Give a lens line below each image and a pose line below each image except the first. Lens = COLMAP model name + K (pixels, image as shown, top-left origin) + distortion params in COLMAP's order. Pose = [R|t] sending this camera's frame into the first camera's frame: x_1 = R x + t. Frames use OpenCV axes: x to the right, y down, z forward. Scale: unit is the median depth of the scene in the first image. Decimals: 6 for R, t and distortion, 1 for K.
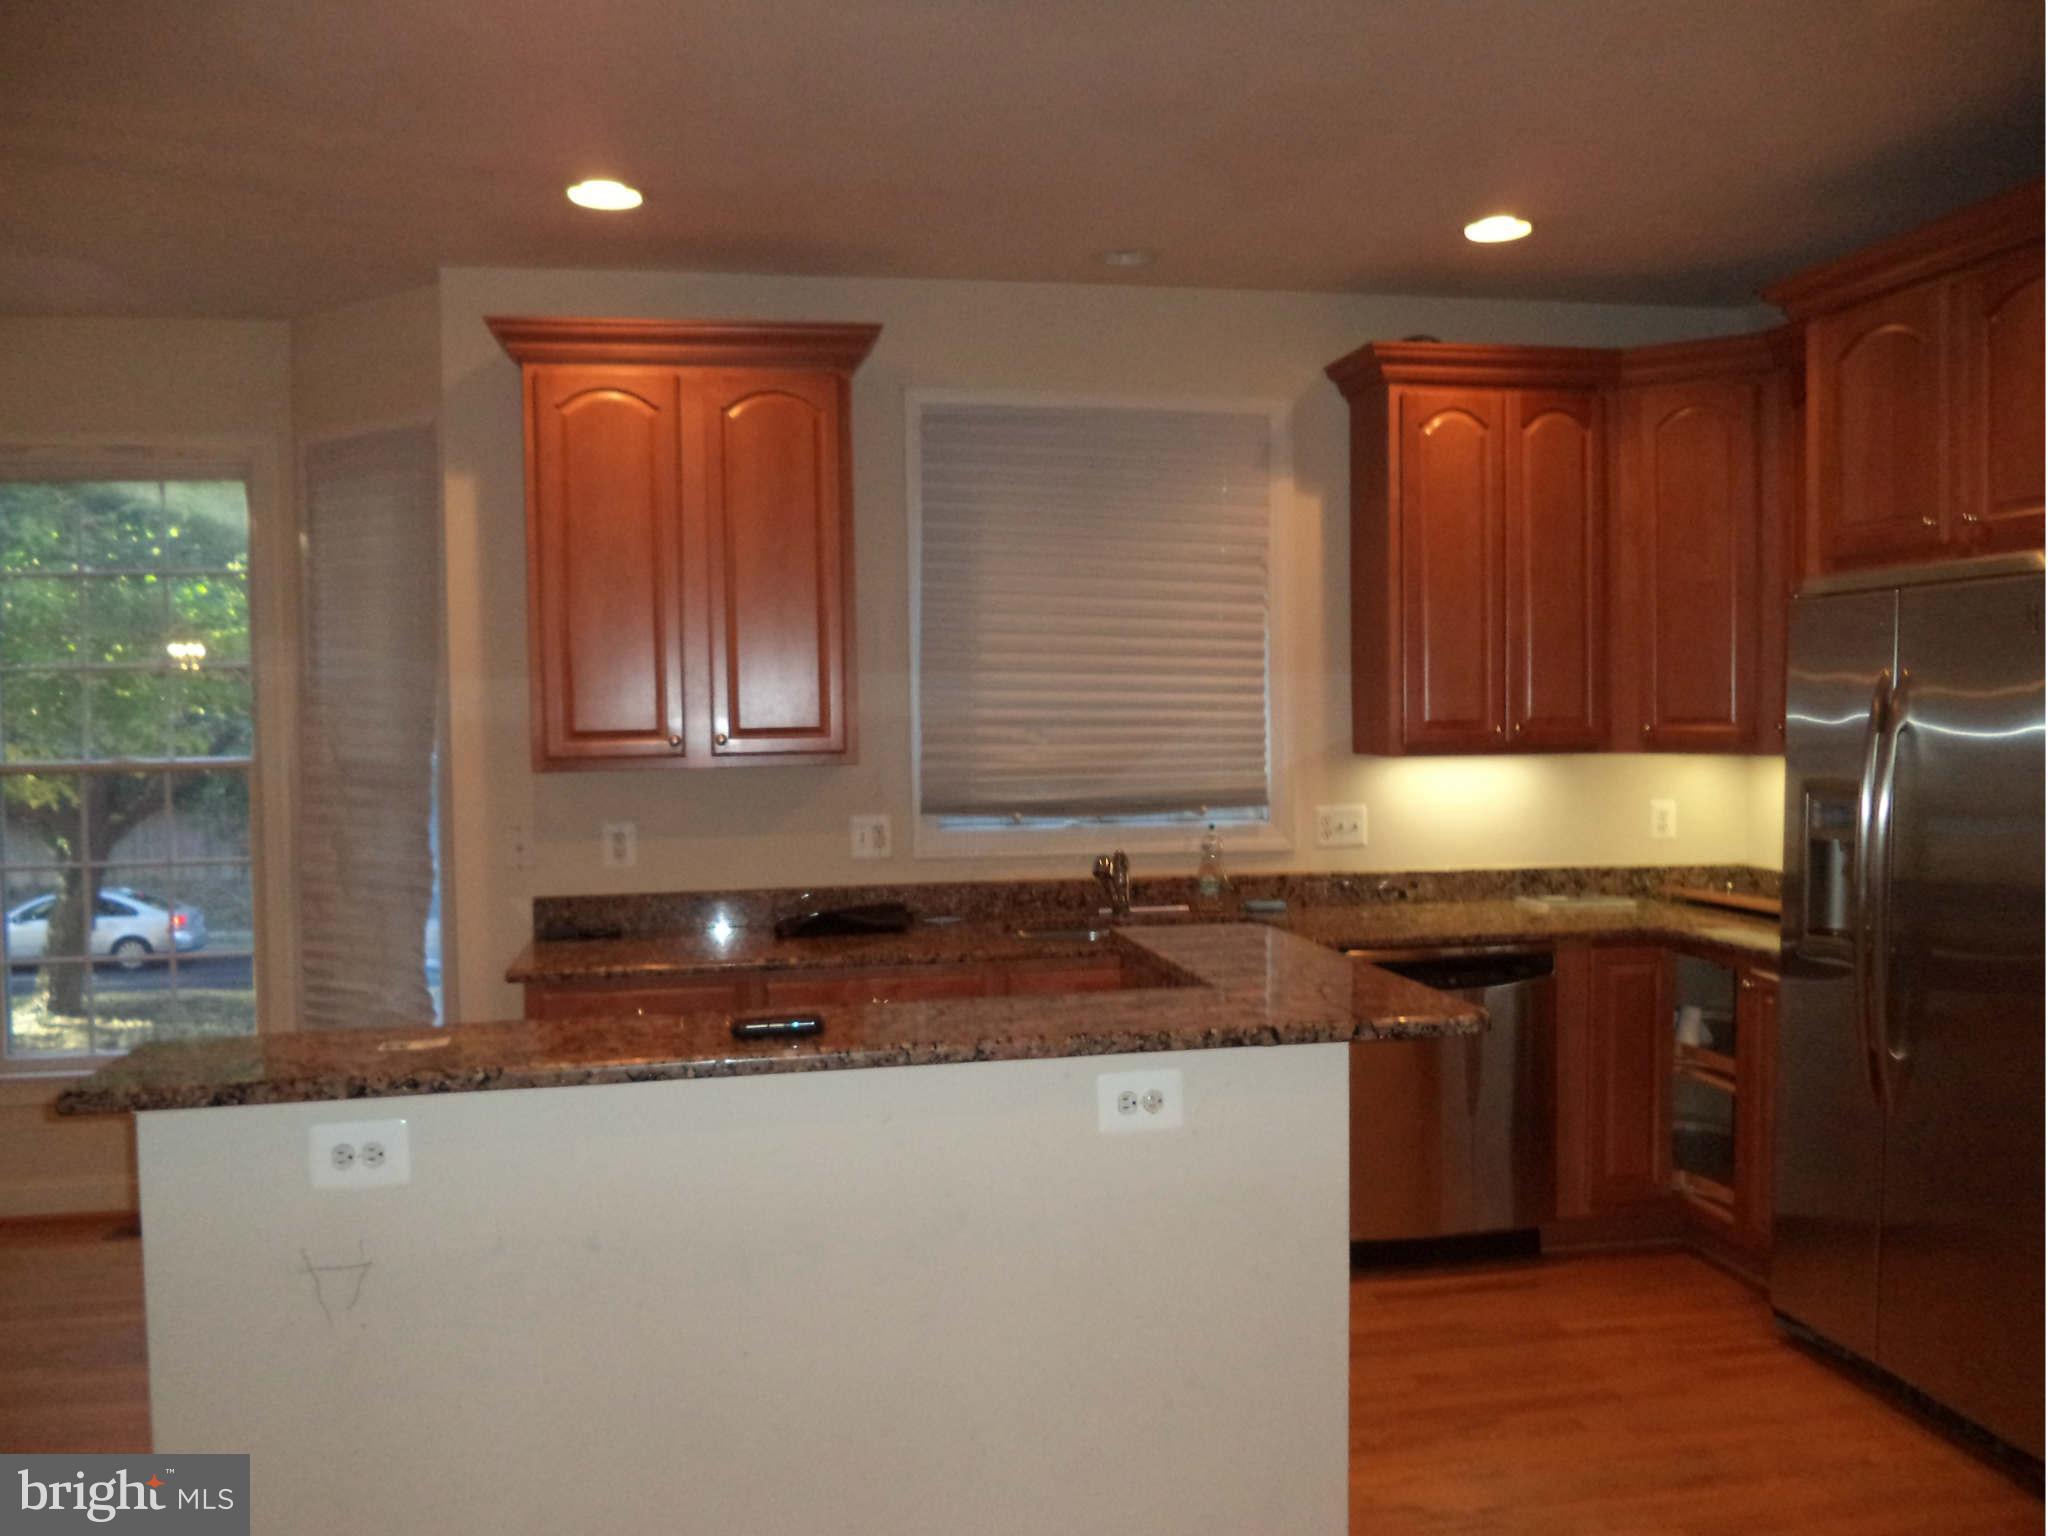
lens RADIAL K [[1680.9, 0, 1022.2], [0, 1680.9, 780.5], [0, 0, 1]] dist [0.011524, 0.002640]
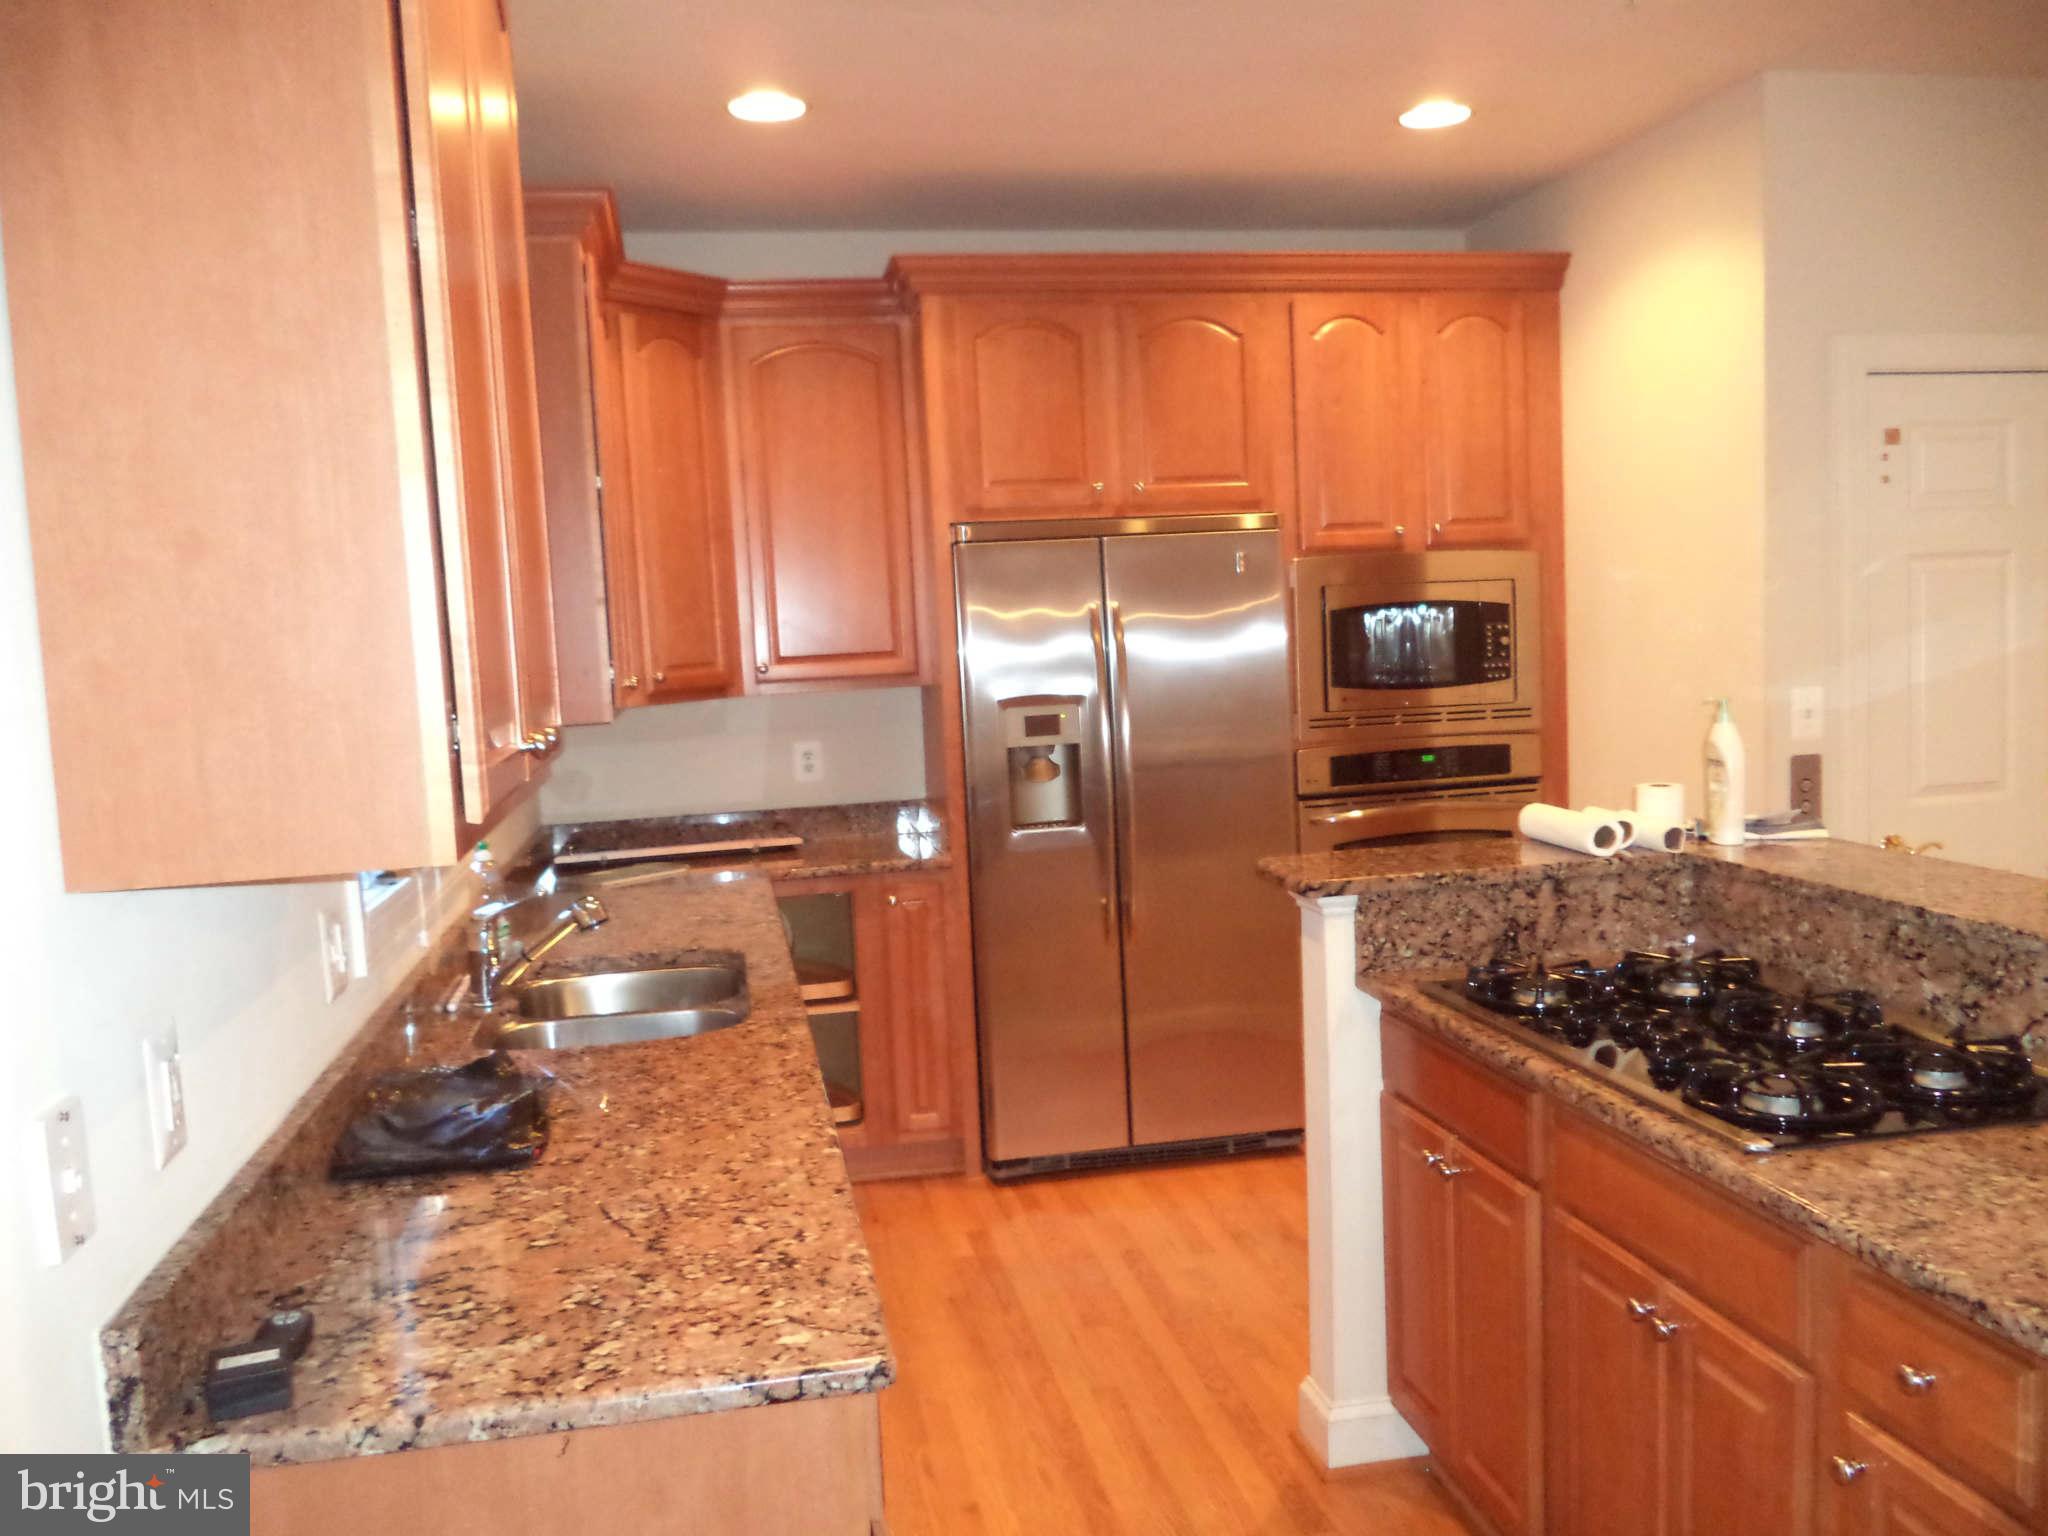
lens RADIAL K [[1680.9, 0, 1022.2], [0, 1680.9, 780.5], [0, 0, 1]] dist [0.011524, 0.002640]
pose [[0.003976, -0.087842, 0.996127, -0.556330], [0.095498, 0.991615, 0.087063, -0.035776], [-0.995422, 0.094782, 0.012331, 0.787020]]
